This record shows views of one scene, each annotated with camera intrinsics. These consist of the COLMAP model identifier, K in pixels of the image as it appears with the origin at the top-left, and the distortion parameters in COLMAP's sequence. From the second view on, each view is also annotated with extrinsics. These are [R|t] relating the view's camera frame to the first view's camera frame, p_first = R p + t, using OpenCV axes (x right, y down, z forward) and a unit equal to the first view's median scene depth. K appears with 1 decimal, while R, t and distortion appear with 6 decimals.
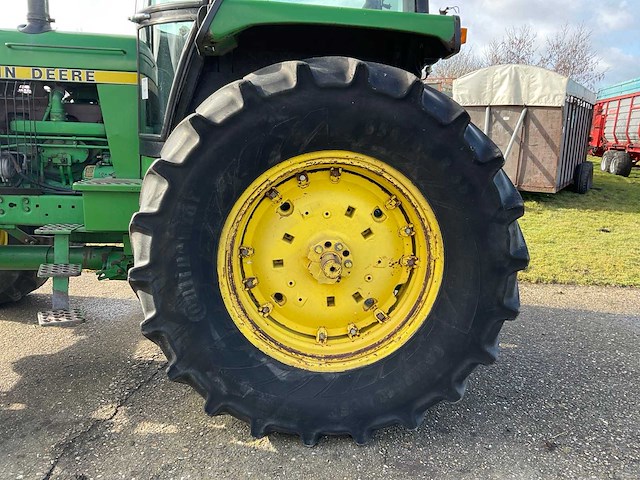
lens RADIAL K [[528.9, 0, 320.0], [0, 528.9, 240.0], [0, 0, 1]] dist [0.057059, -0.111038]
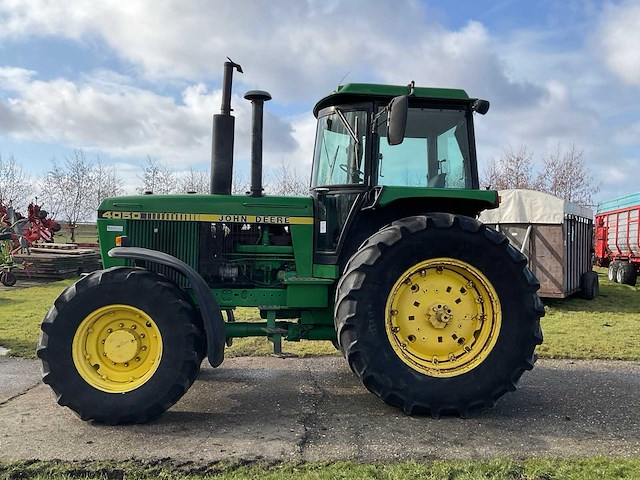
lens RADIAL K [[612.7, 0, 320.0], [0, 612.7, 240.0], [0, 0, 1]] dist [0.117356, -0.245956]
pose [[0.999212, -0.017510, 0.035629, -0.380647], [0.024653, 0.977134, -0.211189, 0.180542], [-0.031117, 0.211901, 0.976796, -0.933508]]
